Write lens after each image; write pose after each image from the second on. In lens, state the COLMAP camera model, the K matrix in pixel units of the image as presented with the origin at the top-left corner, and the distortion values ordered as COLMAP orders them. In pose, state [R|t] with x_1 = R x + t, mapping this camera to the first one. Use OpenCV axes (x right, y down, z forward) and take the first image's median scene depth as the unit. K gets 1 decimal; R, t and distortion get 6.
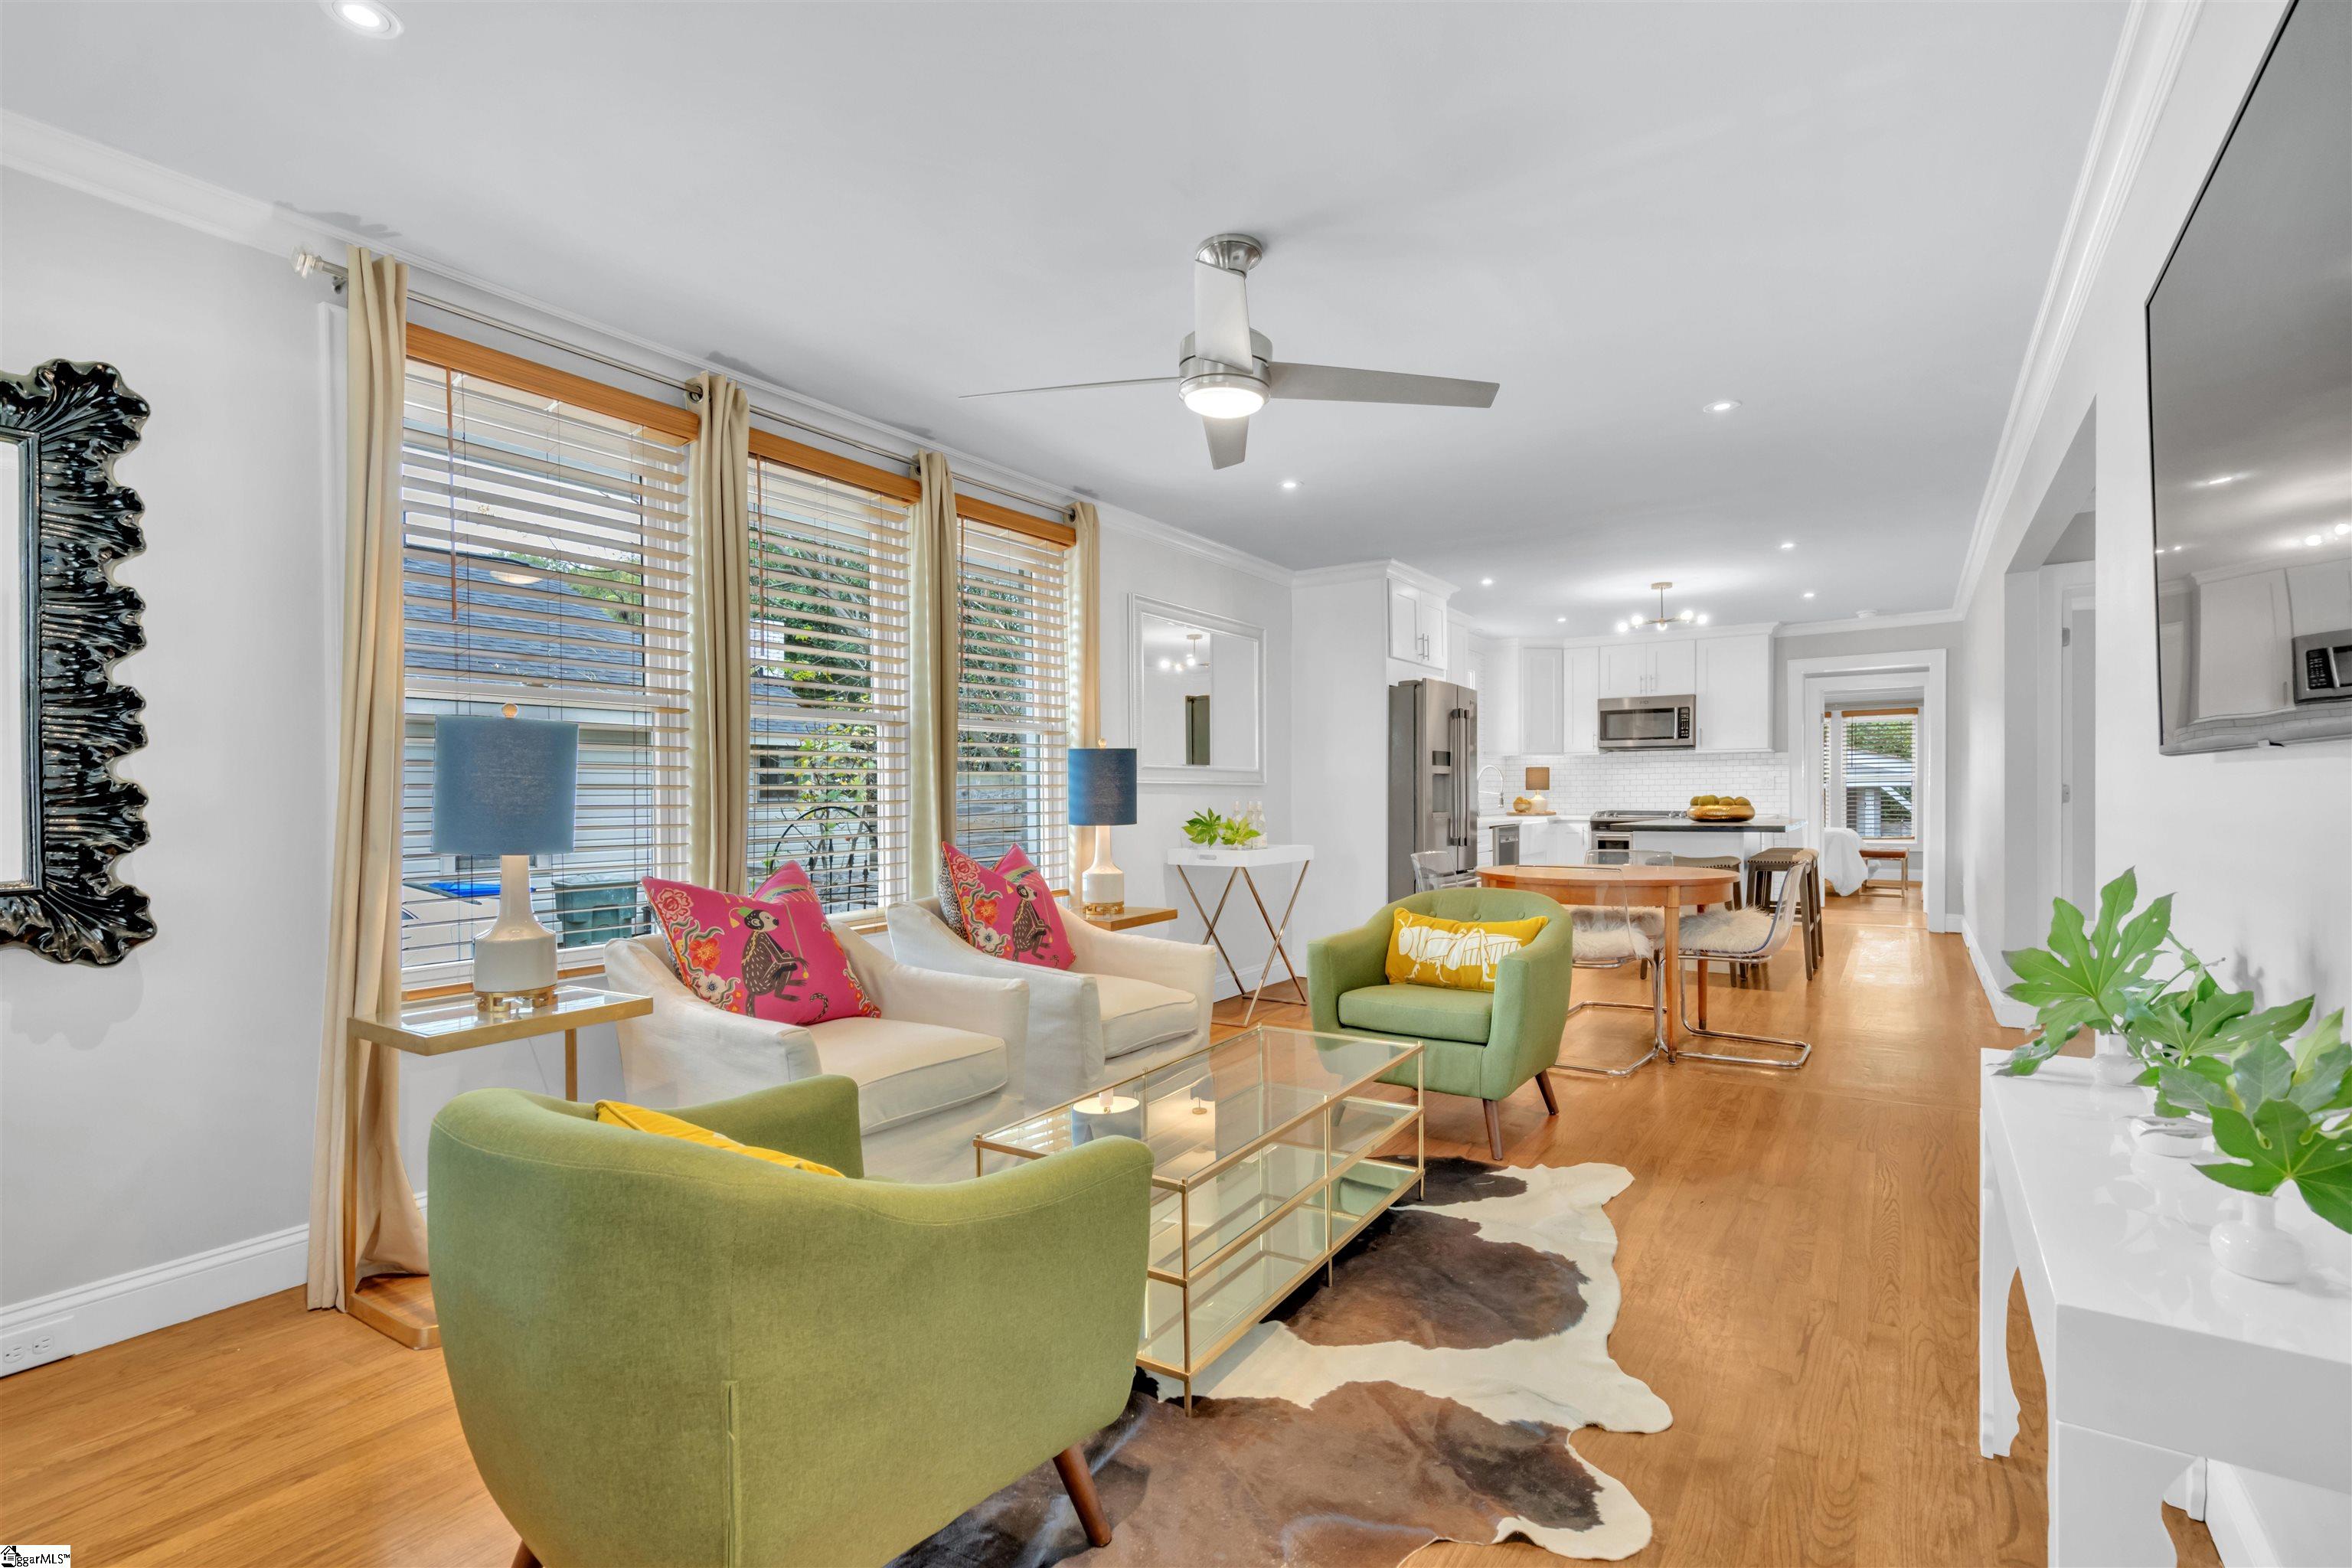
lens RADIAL K [[1086.4, 0, 1177.9], [0, 1086.4, 814.9], [0, 0, 1]] dist [-0.000094, 0.000164]
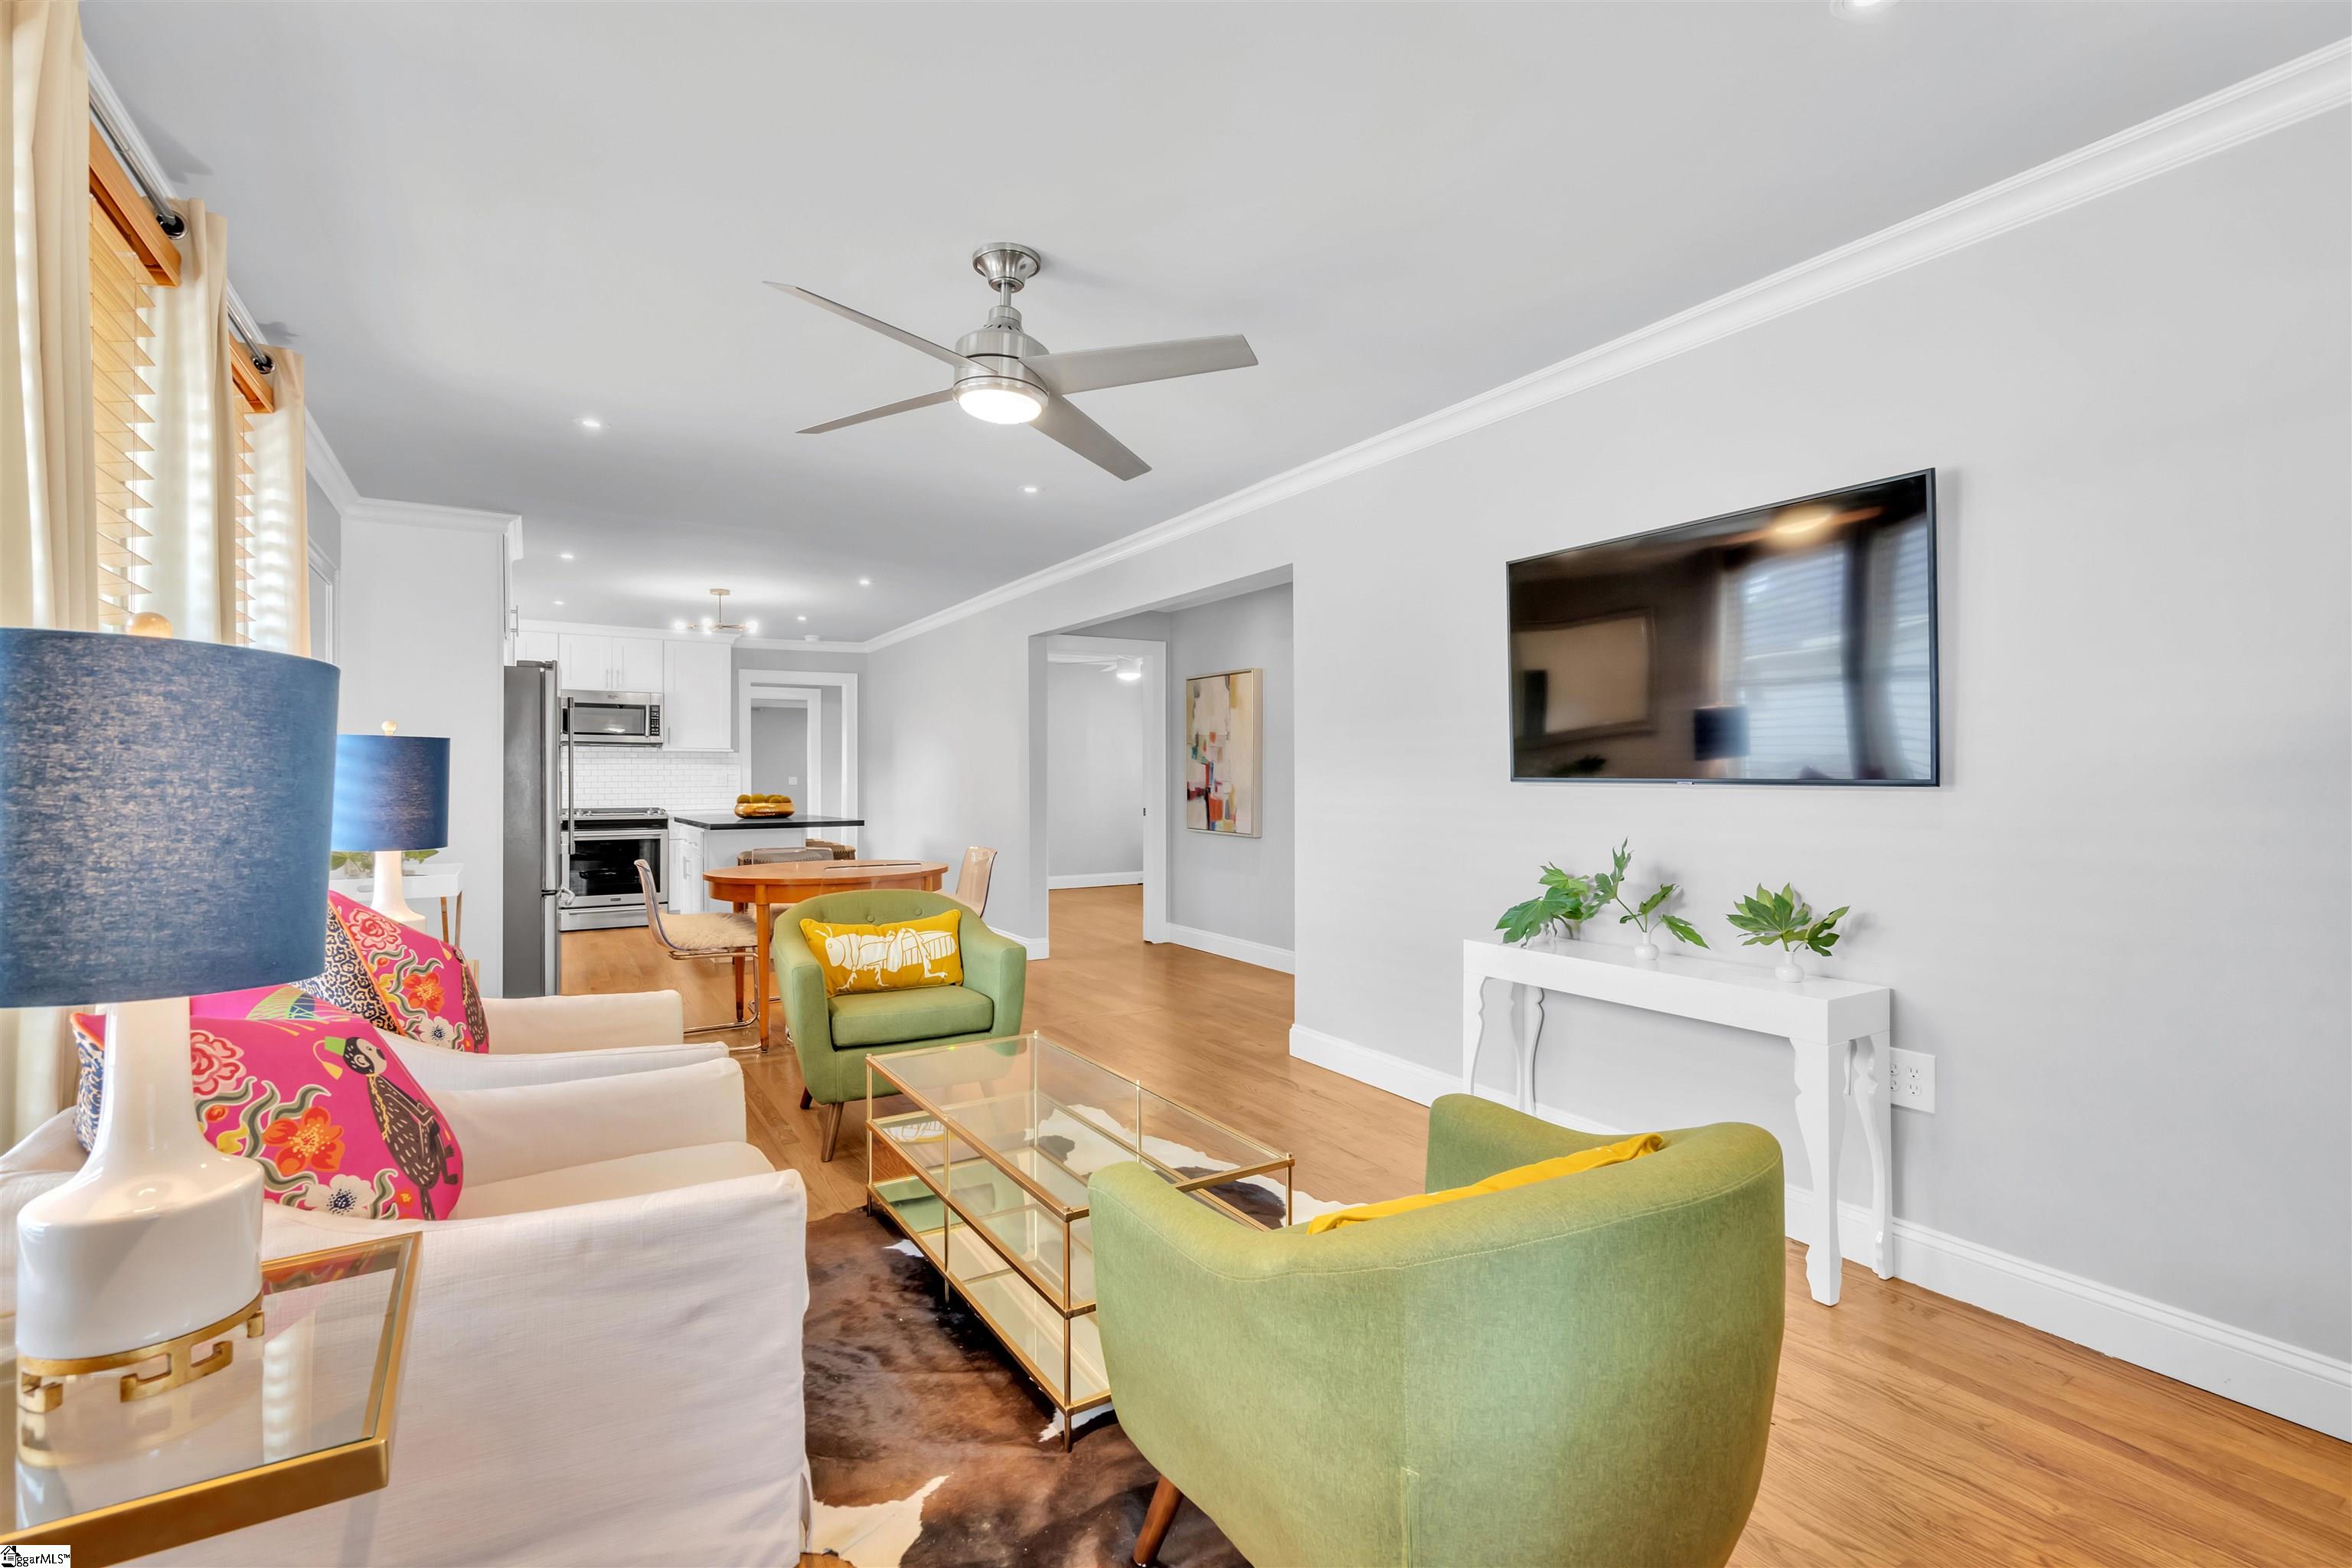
lens RADIAL K [[1074.9, 0, 1171.2], [0, 1074.9, 778.6], [0, 0, 1]] dist [-0.000882, 0.000207]
pose [[0.429038, 0.006505, 0.903263, -0.269917], [0.015566, 0.999772, -0.014594, -0.010117], [-0.903152, 0.020321, 0.428840, 0.160019]]
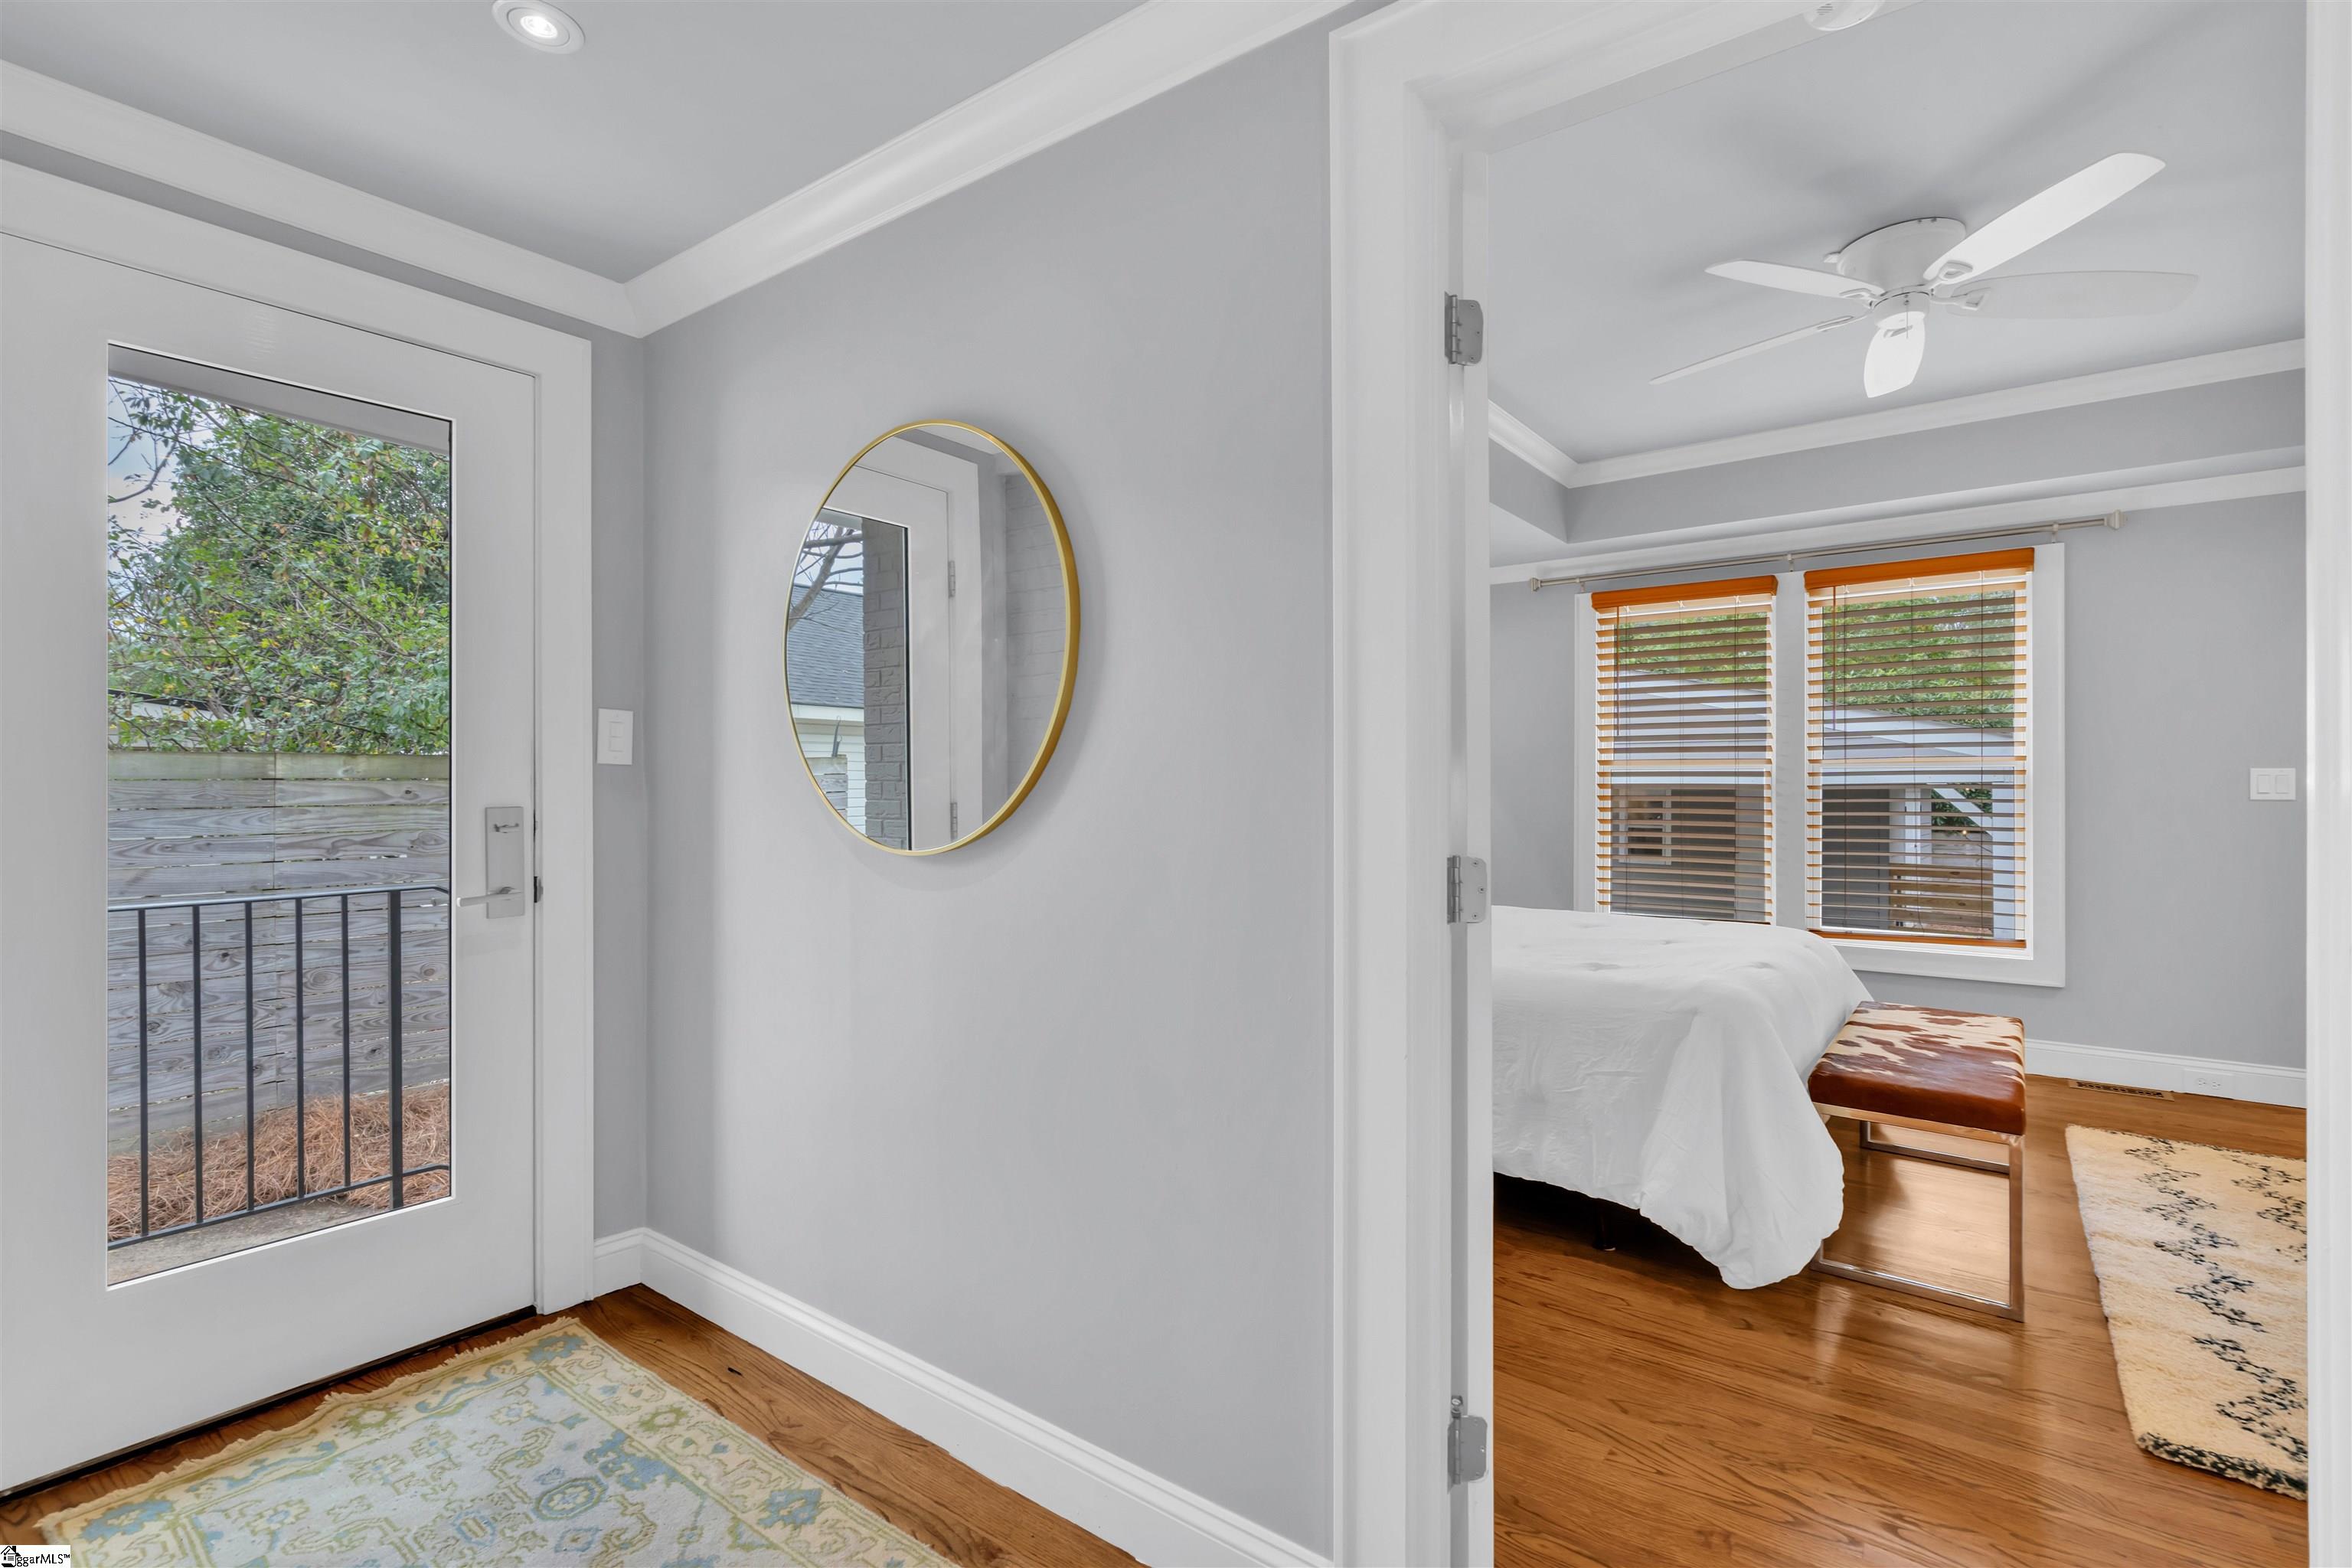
lens RADIAL K [[1074.9, 0, 1171.2], [0, 1074.9, 778.6], [0, 0, 1]] dist [-0.000882, 0.000207]
pose [[0.999185, 0.006079, -0.039917, 0.743920], [-0.006771, 0.999829, -0.017209, -0.036910], [0.039805, 0.017465, 0.999055, 1.139924]]
